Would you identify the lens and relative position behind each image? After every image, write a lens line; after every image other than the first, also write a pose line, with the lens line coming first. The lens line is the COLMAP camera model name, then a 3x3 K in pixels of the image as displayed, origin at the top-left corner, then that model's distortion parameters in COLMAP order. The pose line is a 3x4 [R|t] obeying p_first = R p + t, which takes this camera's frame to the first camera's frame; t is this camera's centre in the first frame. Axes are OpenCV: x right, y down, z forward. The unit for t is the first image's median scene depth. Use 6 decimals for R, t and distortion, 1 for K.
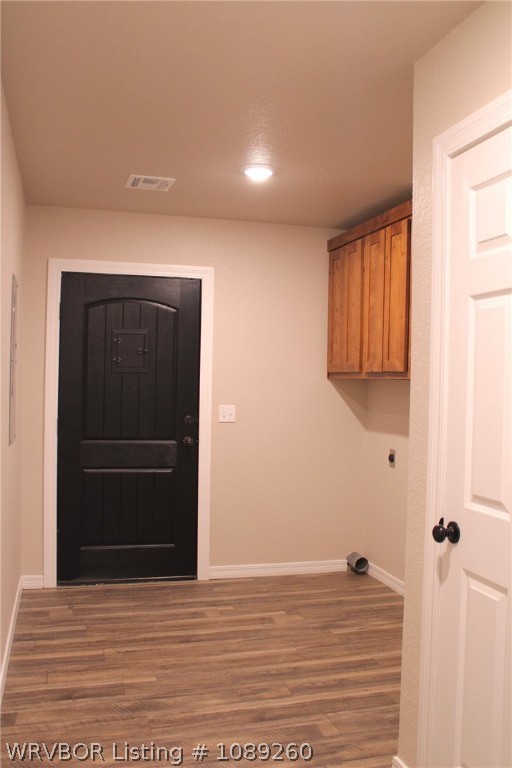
lens RADIAL K [[700.4, 0, 257.8], [0, 700.4, 388.8], [0, 0, 1]] dist [-0.081636, -0.009411]
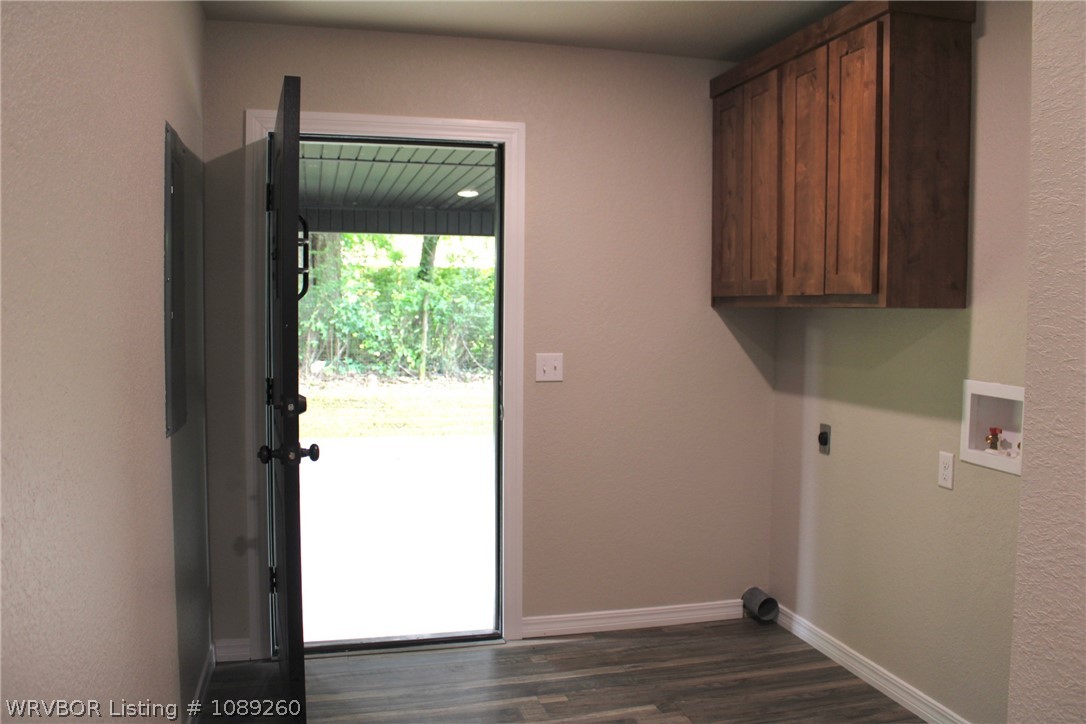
lens RADIAL K [[908.2, 0, 536.3], [0, 908.2, 356.8], [0, 0, 1]] dist [-0.157203, 0.133430]
pose [[0.999551, -0.007875, -0.028896, -0.034675], [0.008996, 0.999205, 0.038847, -0.003689], [0.028567, -0.039090, 0.998827, 0.238169]]
